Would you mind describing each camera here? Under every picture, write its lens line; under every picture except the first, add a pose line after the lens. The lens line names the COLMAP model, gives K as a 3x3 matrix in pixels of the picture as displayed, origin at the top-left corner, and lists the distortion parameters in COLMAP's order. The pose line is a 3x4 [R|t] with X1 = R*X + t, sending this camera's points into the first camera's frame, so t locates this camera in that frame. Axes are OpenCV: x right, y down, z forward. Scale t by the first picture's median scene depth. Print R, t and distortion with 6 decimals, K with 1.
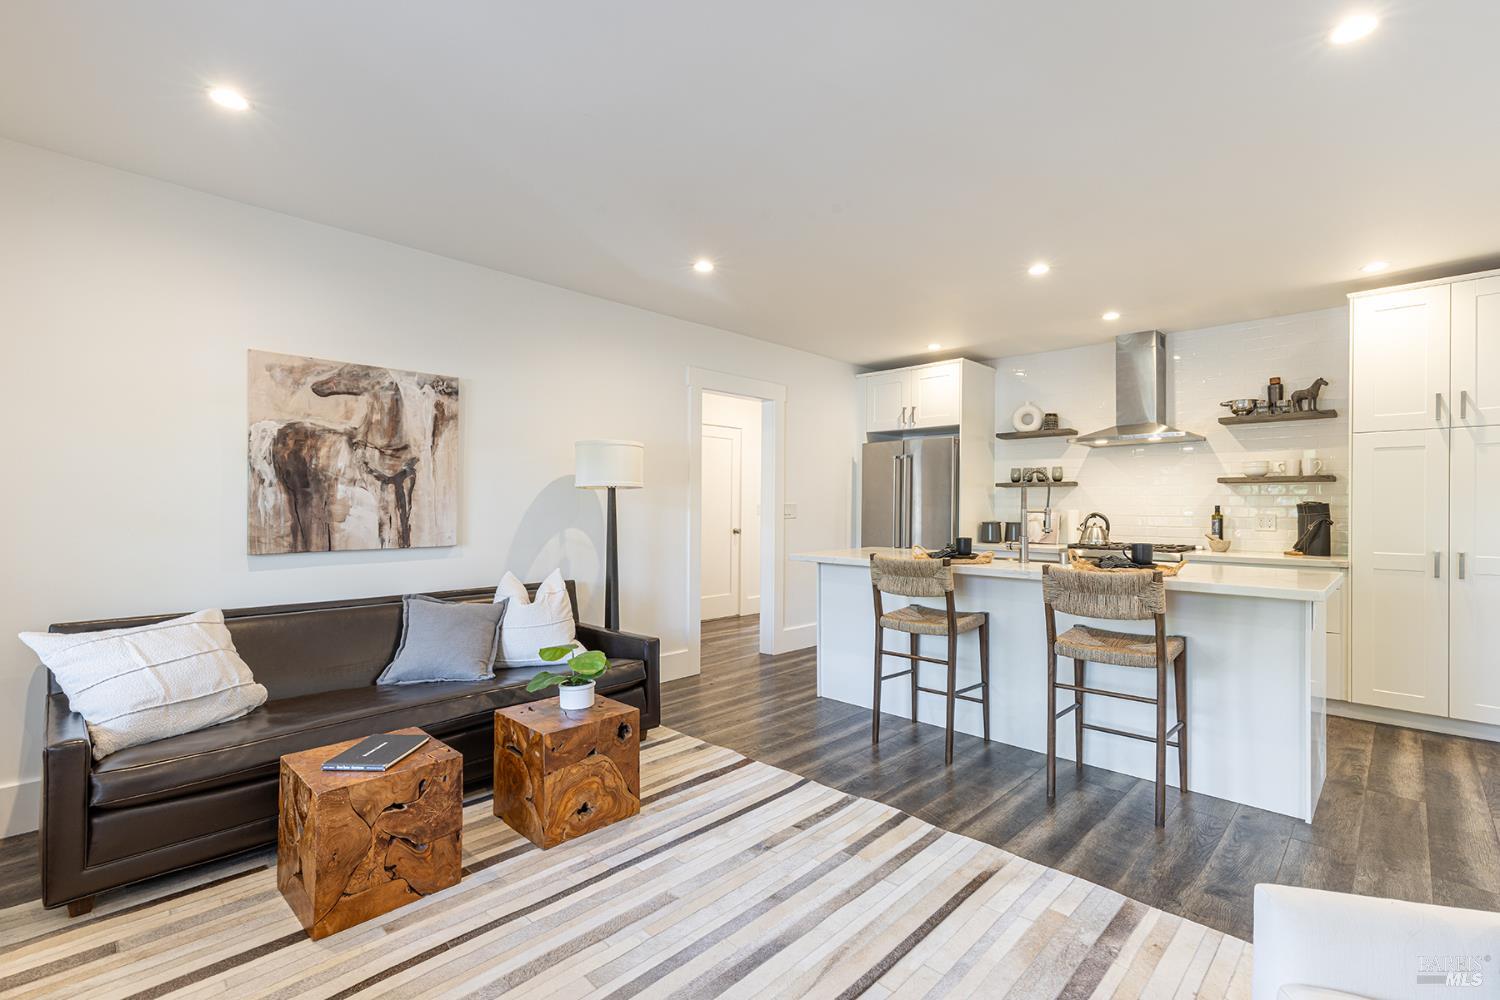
lens RADIAL K [[670.7, 0, 753.8], [0, 670.7, 499.8], [0, 0, 1]] dist [0.008816, -0.000702]
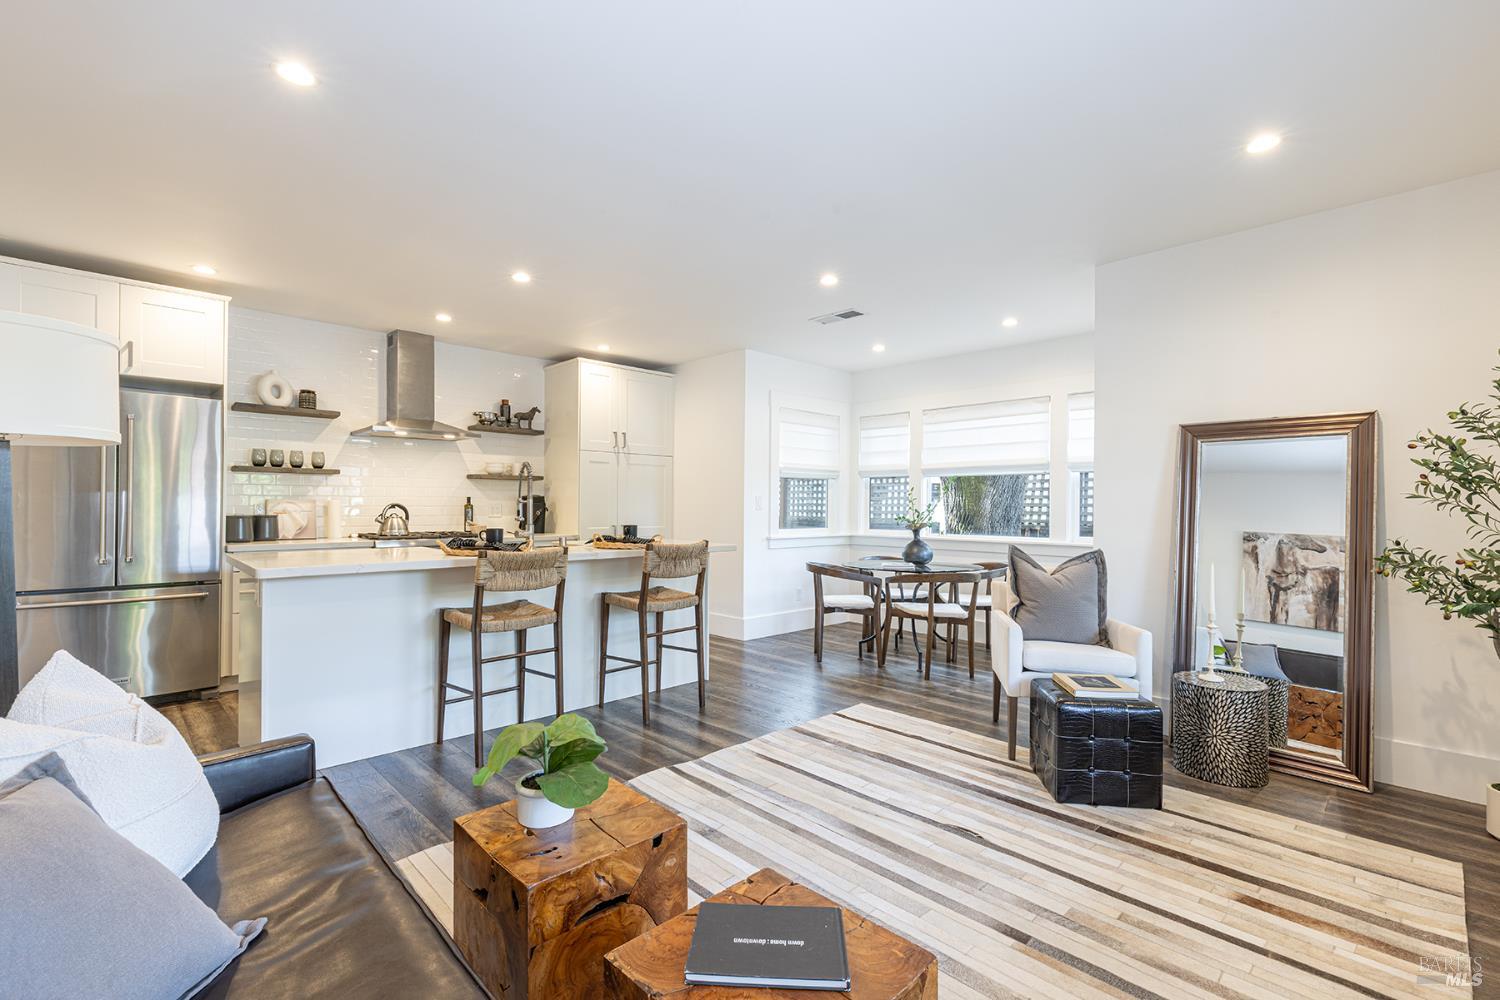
lens RADIAL K [[670.7, 0, 757.1], [0, 670.7, 504.1], [0, 0, 1]] dist [0.008816, -0.000702]
pose [[0.022821, -0.002511, 0.999736, -0.647138], [-0.016023, 0.999867, 0.002877, 0.012522], [-0.999611, -0.016085, 0.022778, 0.595692]]
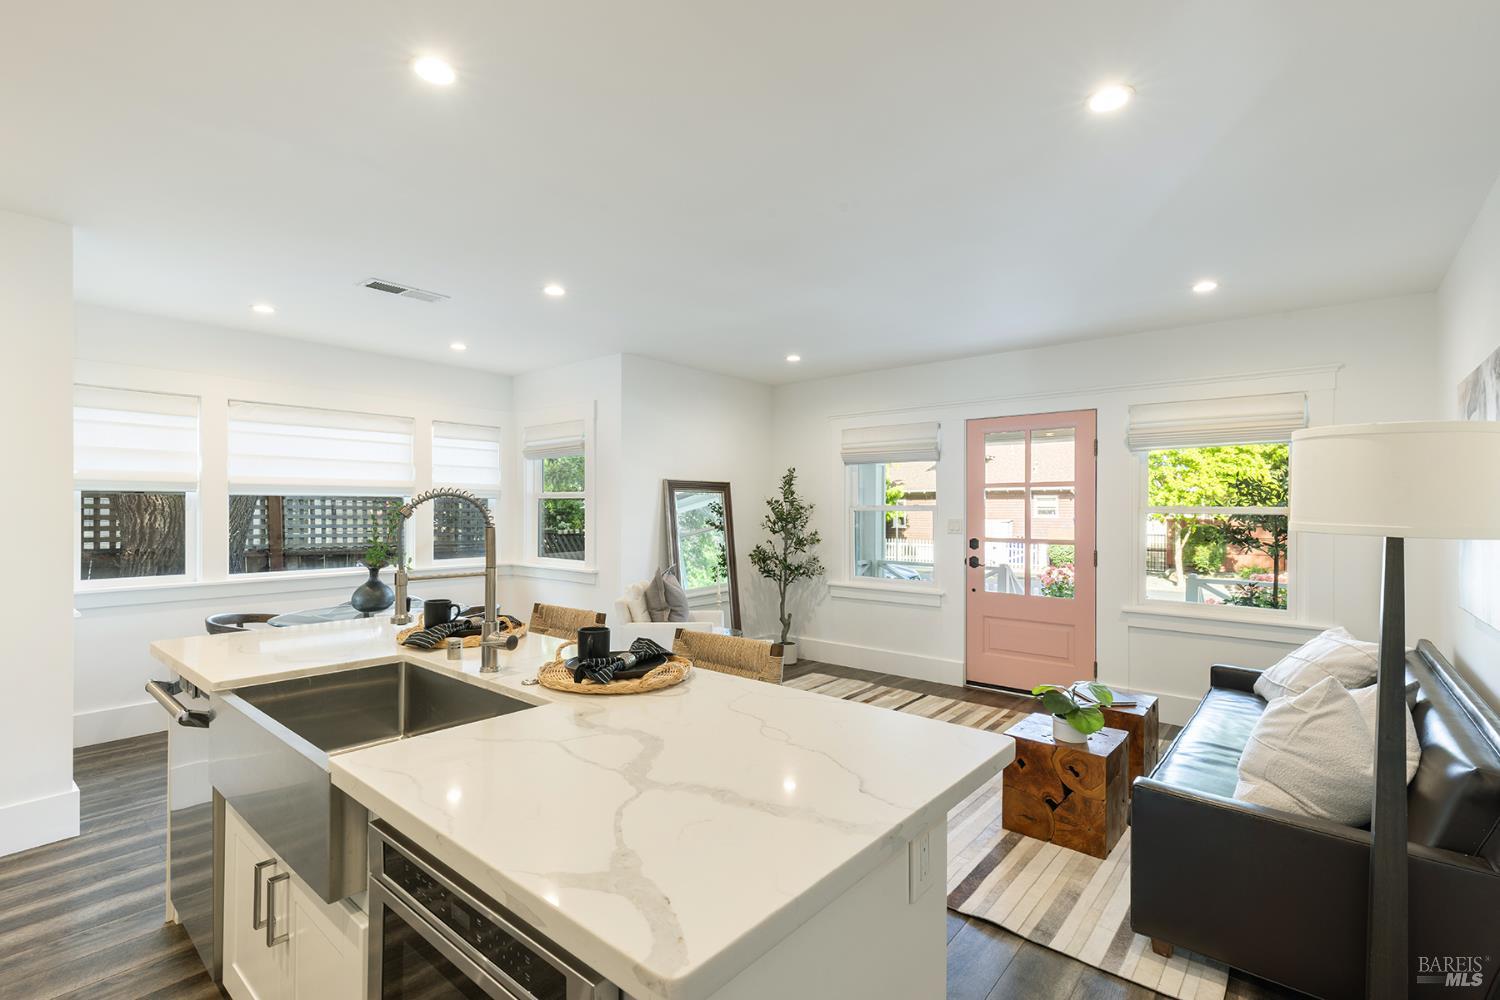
lens RADIAL K [[670.7, 0, 767.0], [0, 670.7, 506.6], [0, 0, 1]] dist [0.008816, -0.000702]
pose [[-0.996311, -0.008993, -0.085348, 0.221928], [-0.007819, 0.999870, -0.014080, -0.027581], [0.085464, -0.013361, -0.996252, 1.493903]]
